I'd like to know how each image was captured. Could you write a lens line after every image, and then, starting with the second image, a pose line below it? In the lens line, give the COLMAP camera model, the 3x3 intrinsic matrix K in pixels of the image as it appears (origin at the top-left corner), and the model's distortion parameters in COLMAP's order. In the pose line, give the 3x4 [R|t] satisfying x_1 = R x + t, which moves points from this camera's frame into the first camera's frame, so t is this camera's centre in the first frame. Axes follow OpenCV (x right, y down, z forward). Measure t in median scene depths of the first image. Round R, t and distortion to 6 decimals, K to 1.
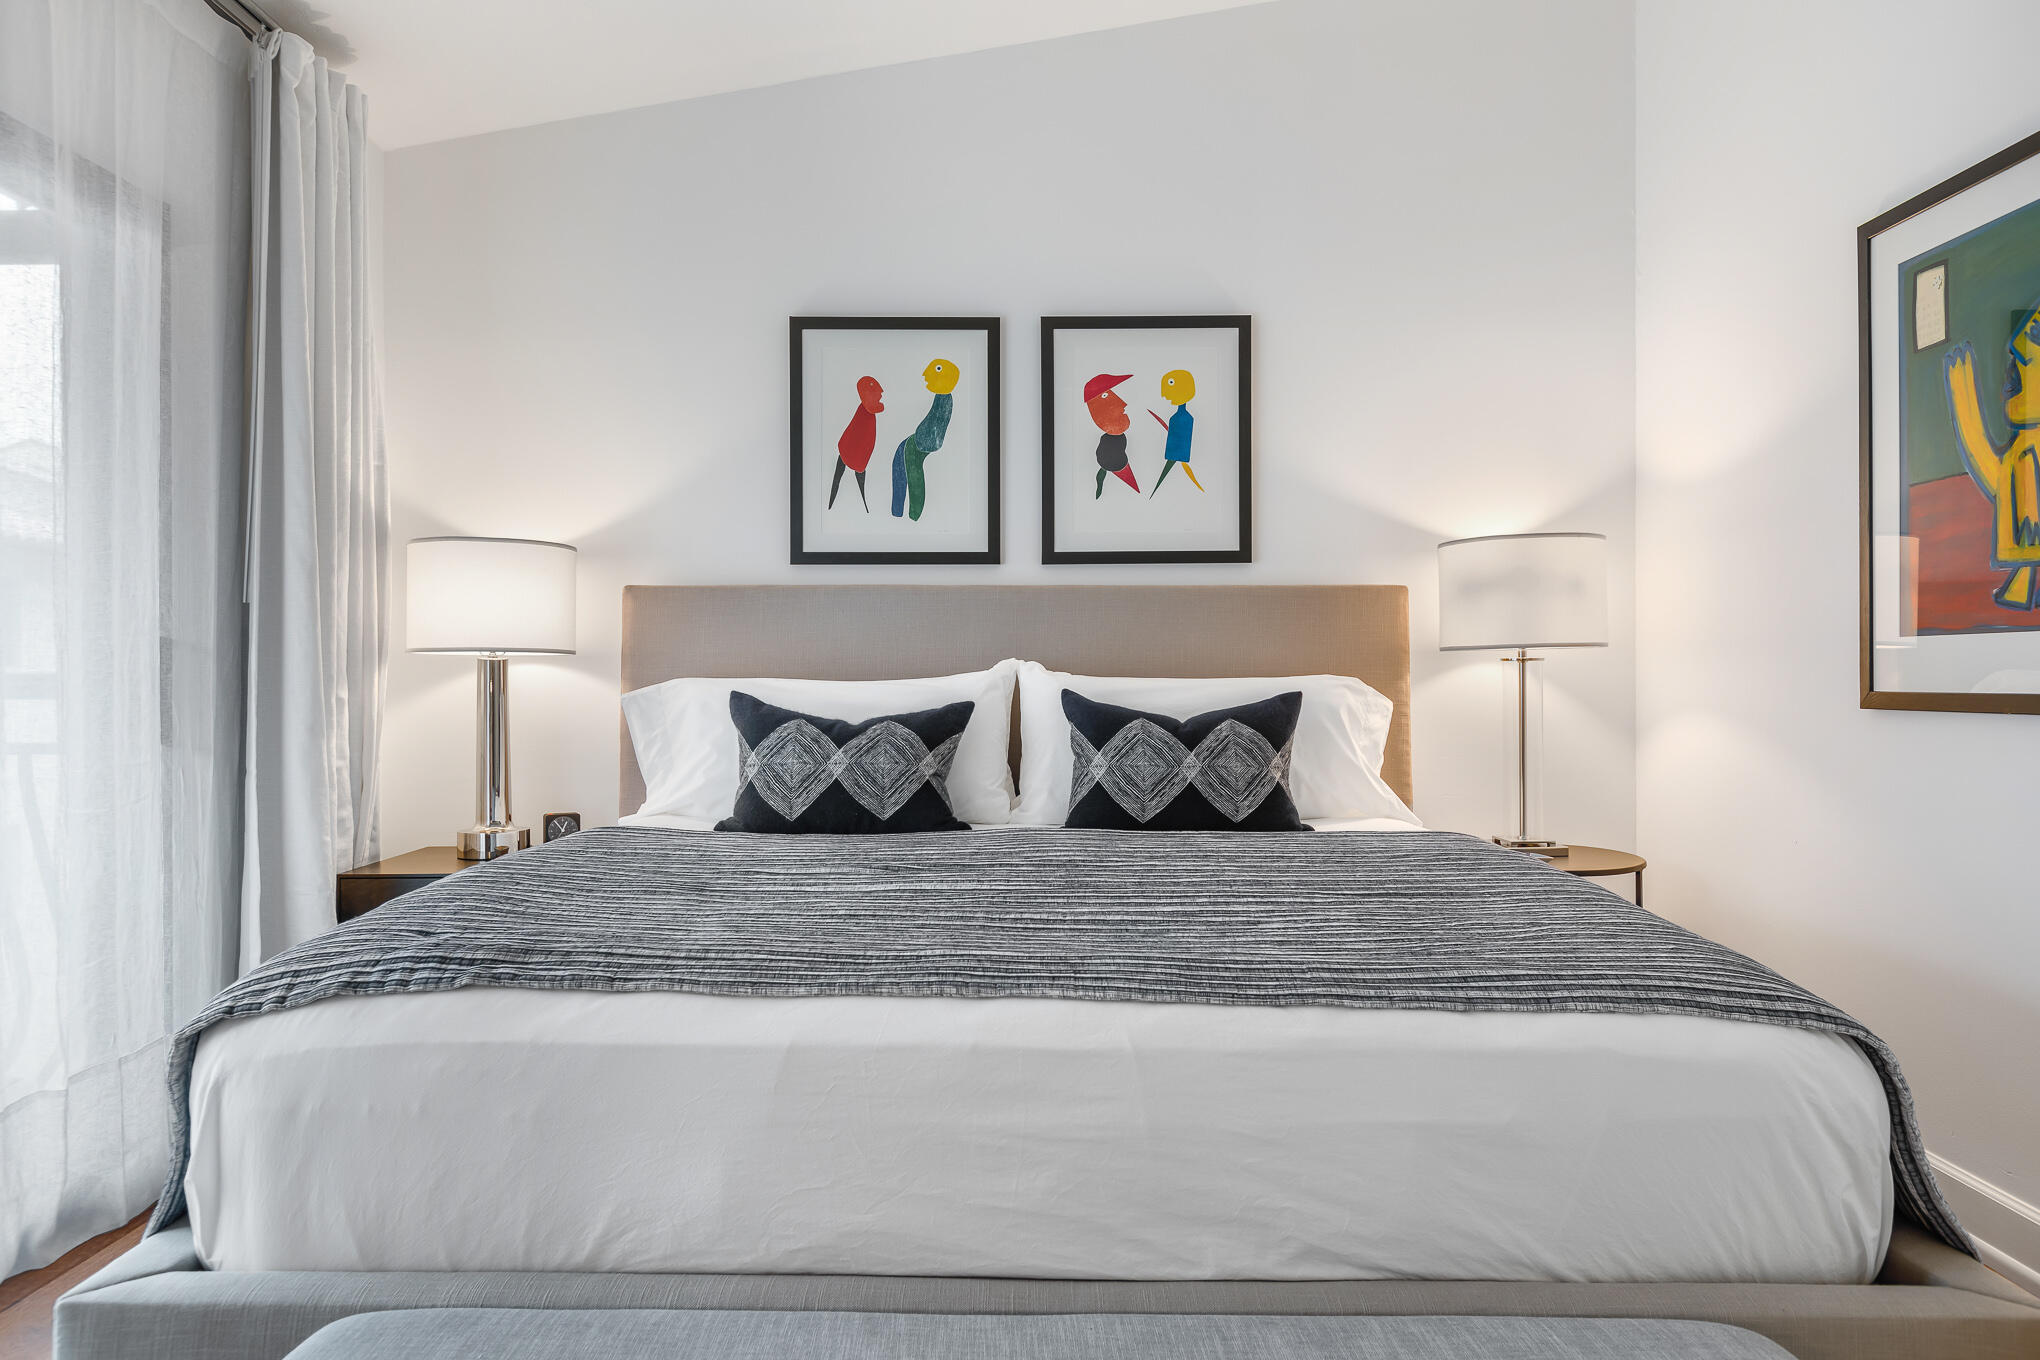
lens RADIAL K [[1326.9, 0, 1018.5], [0, 1326.9, 671.3], [0, 0, 1]] dist [0.001863, 0.001694]
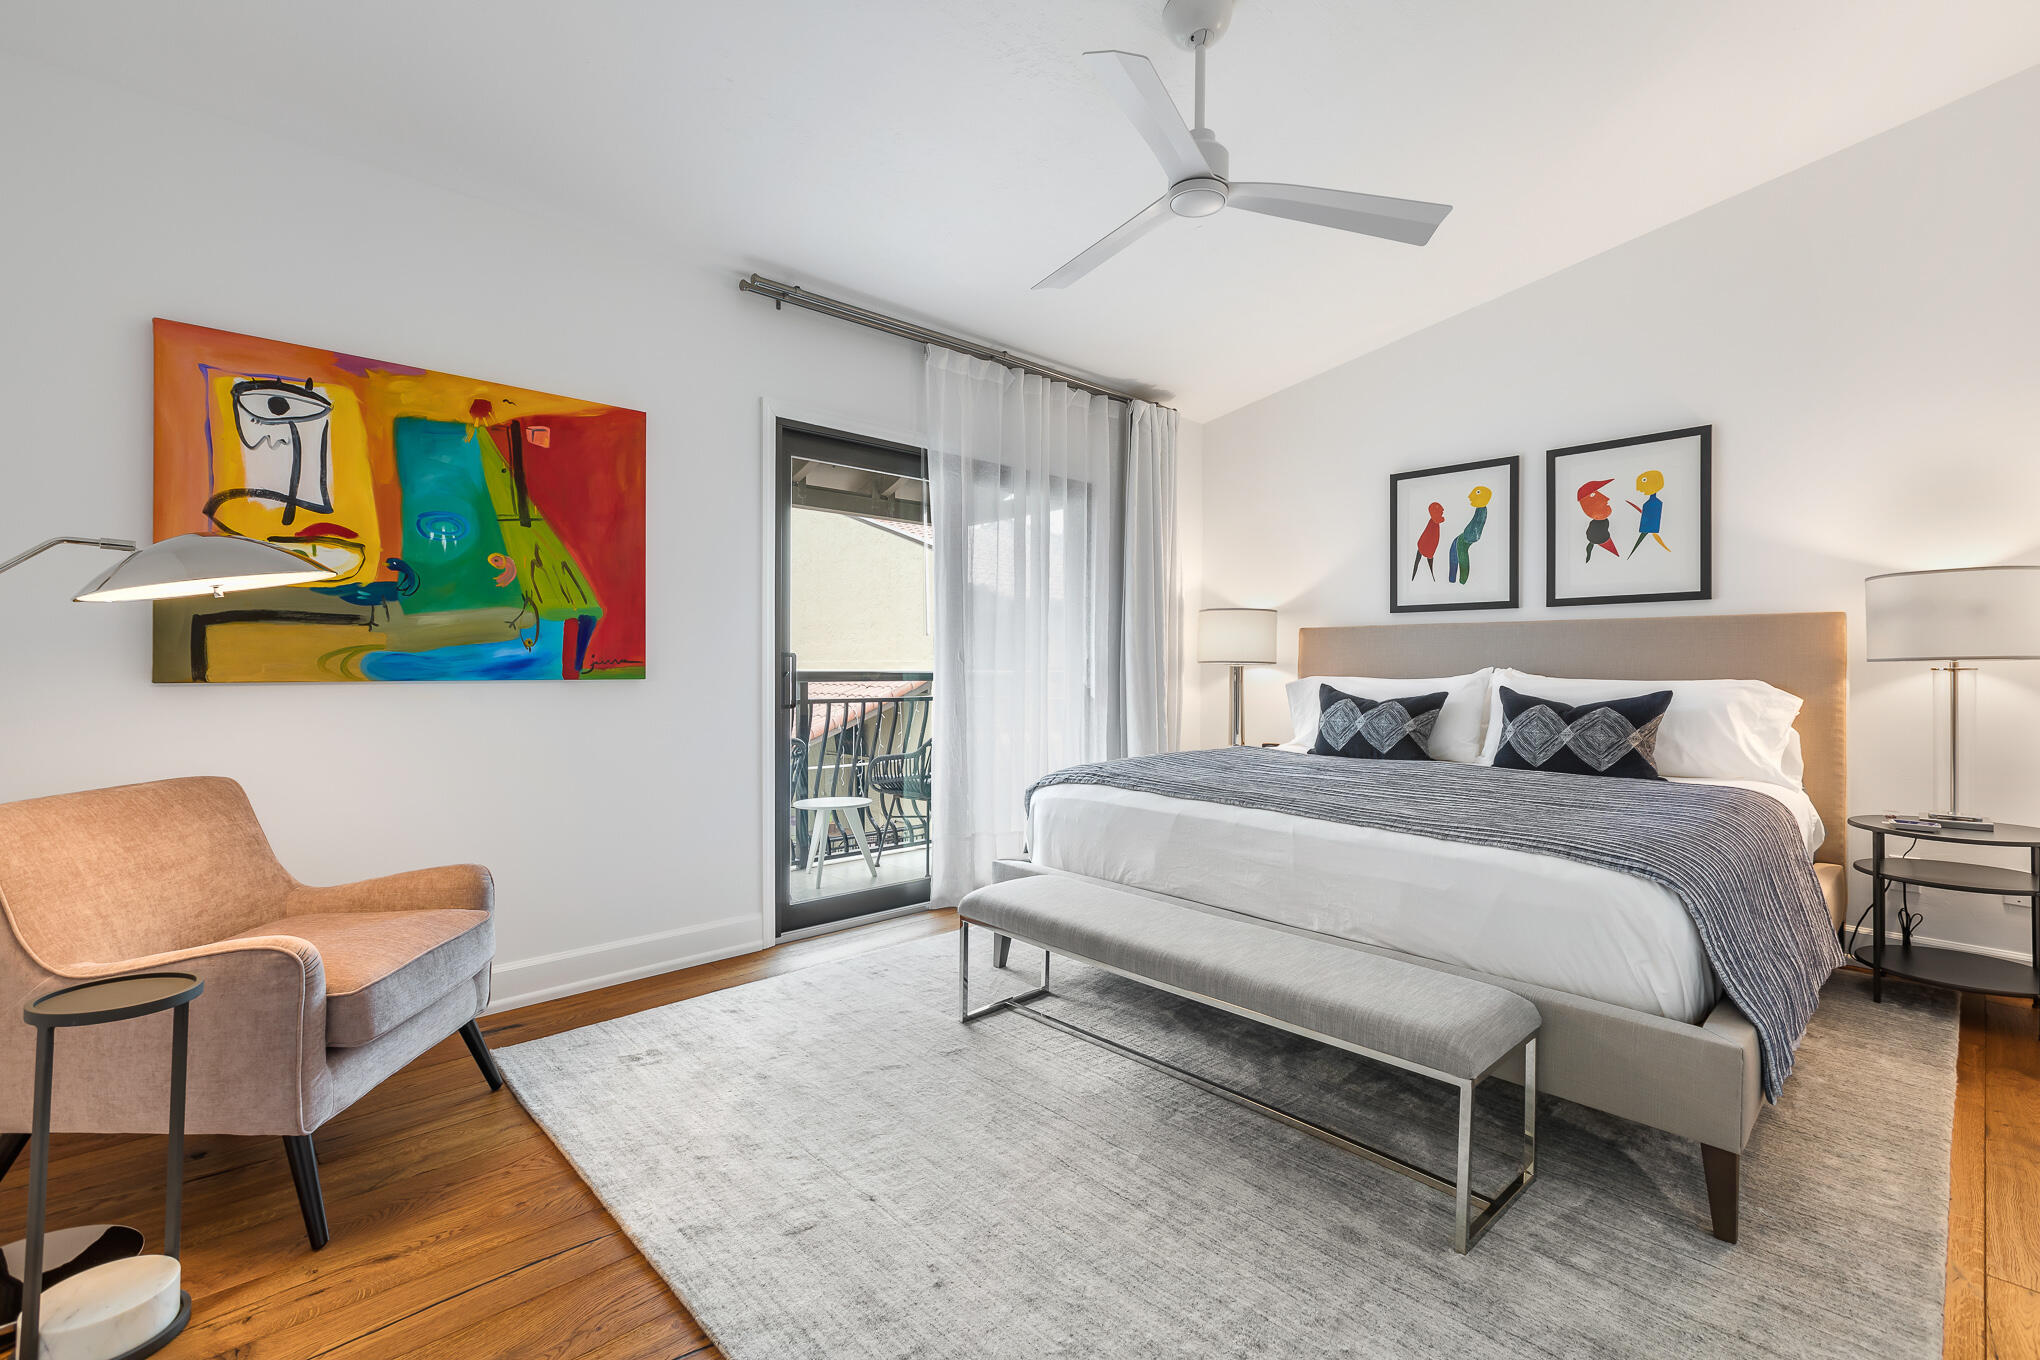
lens RADIAL K [[905.2, 0, 1017.8], [0, 905.2, 671.0], [0, 0, 1]] dist [0.001125, 0.000159]
pose [[0.687816, 0.007412, -0.725847, 0.370322], [-0.002388, 0.999966, 0.007948, -0.011100], [0.725881, -0.003734, 0.687810, -0.204271]]
